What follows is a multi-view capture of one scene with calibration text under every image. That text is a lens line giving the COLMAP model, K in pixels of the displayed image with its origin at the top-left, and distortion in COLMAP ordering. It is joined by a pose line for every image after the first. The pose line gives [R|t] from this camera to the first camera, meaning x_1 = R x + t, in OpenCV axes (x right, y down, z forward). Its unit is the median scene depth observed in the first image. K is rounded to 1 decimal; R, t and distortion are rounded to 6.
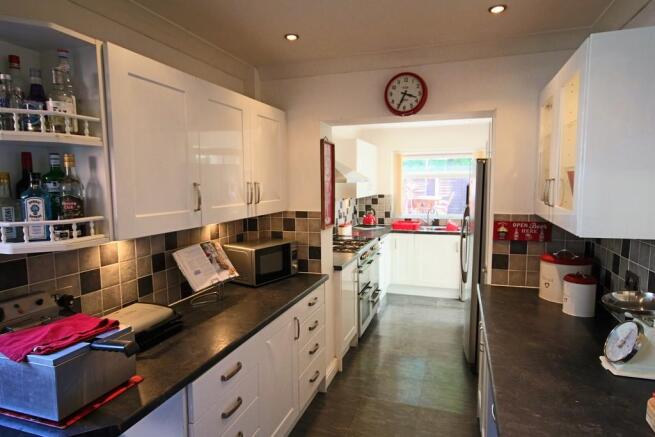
lens RADIAL K [[391.9, 0, 332.1], [0, 391.9, 217.5], [0, 0, 1]] dist [0.003795, 0.003840]
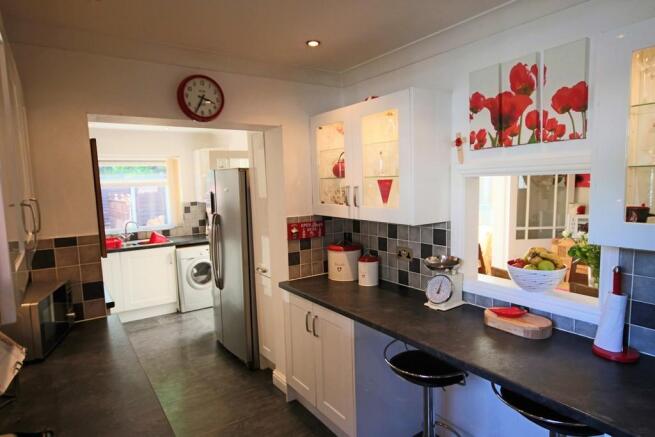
lens RADIAL K [[391.9, 0, 330.4], [0, 391.9, 218.5], [0, 0, 1]] dist [0.003795, 0.003840]
pose [[0.596757, -0.084121, 0.798000, -0.360477], [0.097008, 0.994759, 0.032318, -0.027186], [-0.796536, 0.058126, 0.601790, 0.189833]]
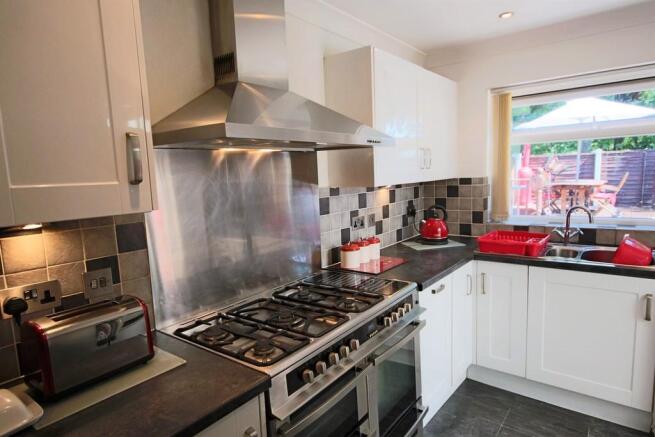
lens RADIAL K [[391.9, 0, 324.7], [0, 391.9, 221.3], [0, 0, 1]] dist [0.003795, 0.003840]
pose [[0.940319, 0.024253, -0.339429, 0.250336], [-0.008399, 0.998807, 0.048098, -0.049721], [0.340191, -0.042377, 0.939401, 0.886853]]
